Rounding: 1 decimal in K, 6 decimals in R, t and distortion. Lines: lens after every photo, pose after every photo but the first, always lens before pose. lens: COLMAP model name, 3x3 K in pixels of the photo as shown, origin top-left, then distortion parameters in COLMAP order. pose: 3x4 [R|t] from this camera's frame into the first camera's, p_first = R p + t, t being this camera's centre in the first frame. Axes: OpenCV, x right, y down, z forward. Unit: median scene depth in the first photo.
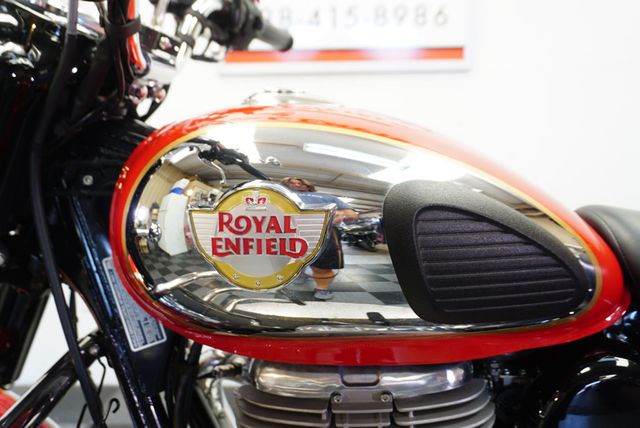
lens RADIAL K [[571.2, 0, 320.0], [0, 571.2, 211.9], [0, 0, 1]] dist [-0.005339, 0.013291]
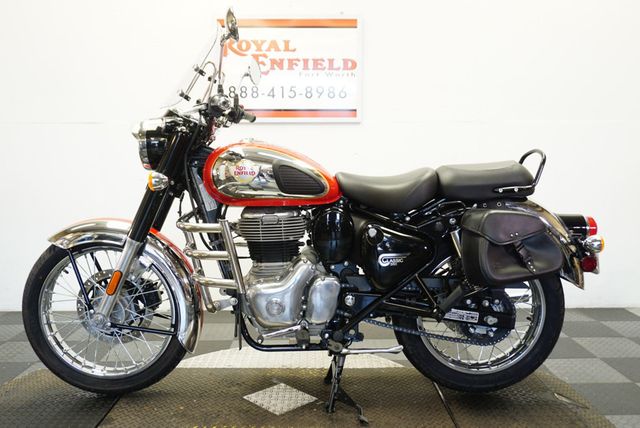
lens RADIAL K [[571.2, 0, 320.0], [0, 571.2, 211.9], [0, 0, 1]] dist [-0.005339, 0.013291]
pose [[0.999152, 0.005561, 0.040808, 0.249902], [-0.003209, 0.998341, -0.057484, 0.498797], [-0.041060, 0.057305, 0.997512, -2.830382]]
